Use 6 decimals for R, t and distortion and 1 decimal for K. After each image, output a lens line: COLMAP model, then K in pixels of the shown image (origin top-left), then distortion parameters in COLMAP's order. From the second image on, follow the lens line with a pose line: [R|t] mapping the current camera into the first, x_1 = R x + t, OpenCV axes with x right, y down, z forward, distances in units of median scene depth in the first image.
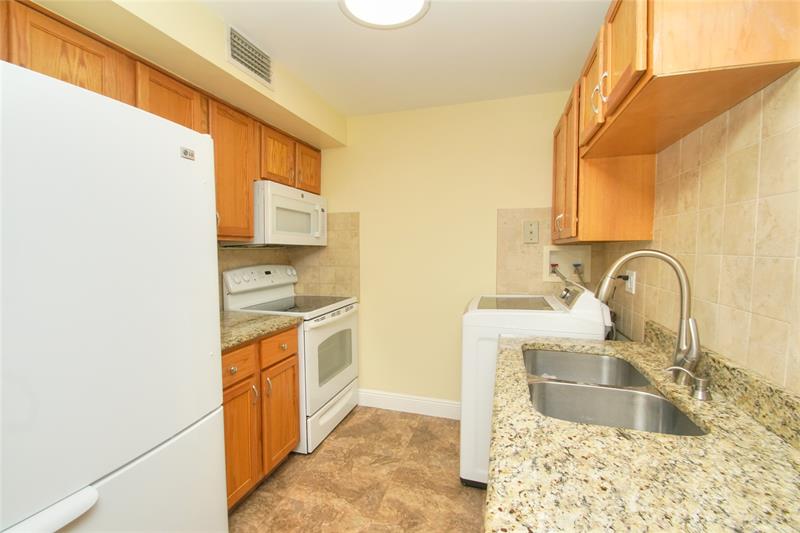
lens RADIAL K [[352.1, 0, 389.6], [0, 352.1, 267.9], [0, 0, 1]] dist [0.003997, -0.012205]
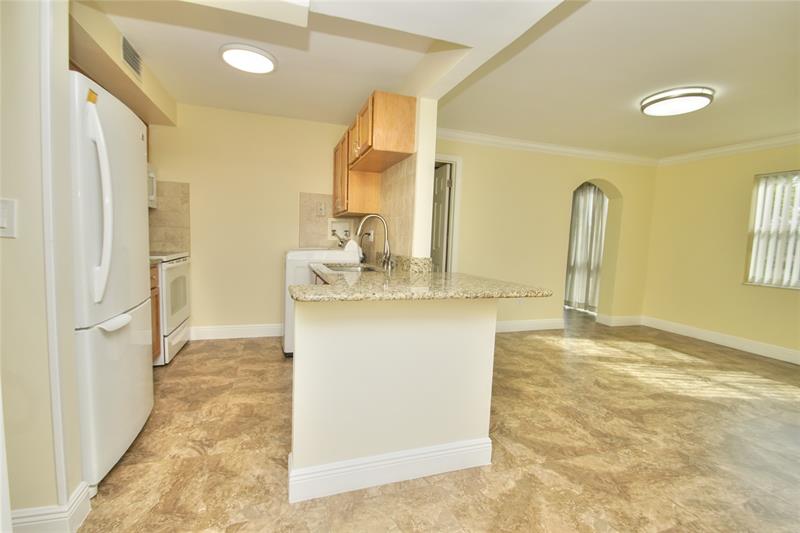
lens RADIAL K [[352.1, 0, 390.5], [0, 352.1, 267.3], [0, 0, 1]] dist [0.003997, -0.012205]
pose [[0.810680, -0.017485, 0.585228, -0.347799], [-0.002138, 0.999459, 0.032823, 0.134831], [-0.585485, -0.027860, 0.810204, -0.601901]]
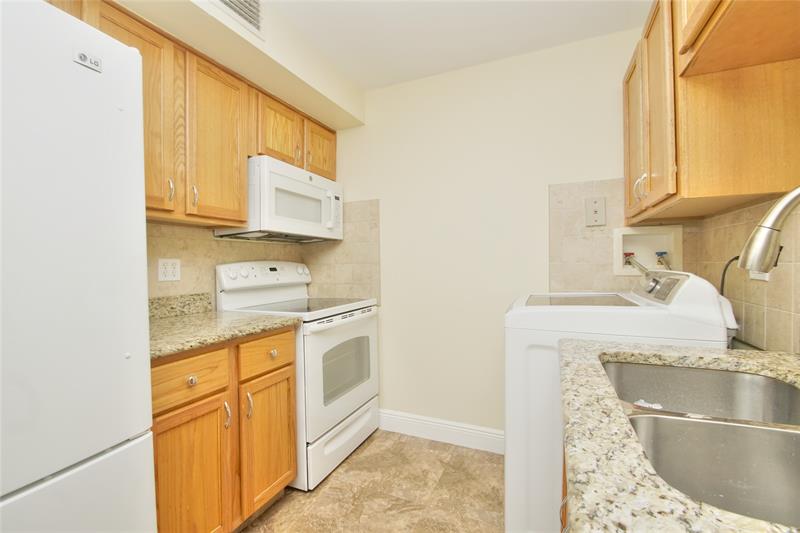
lens RADIAL K [[352.1, 0, 389.4], [0, 352.1, 267.6], [0, 0, 1]] dist [0.003997, -0.012205]
pose [[0.993045, -0.009539, -0.117344, 0.053707], [0.004187, 0.998943, -0.045776, 0.067285], [0.117657, 0.044966, 0.992036, 0.232537]]
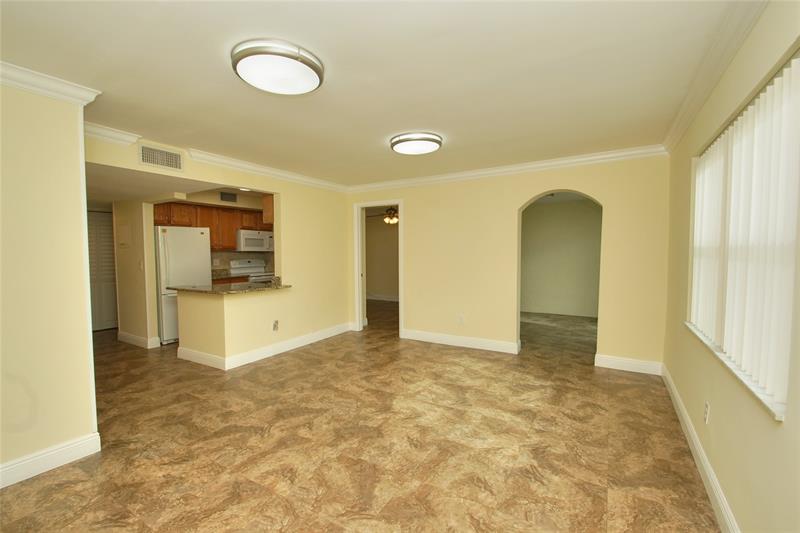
lens RADIAL K [[352.1, 0, 393.6], [0, 352.1, 271.9], [0, 0, 1]] dist [0.003997, -0.012205]
pose [[0.971691, 0.006025, -0.236180, 1.777394], [-0.005327, 0.999979, 0.003592, 0.097740], [0.236197, -0.002232, 0.971703, -1.748139]]
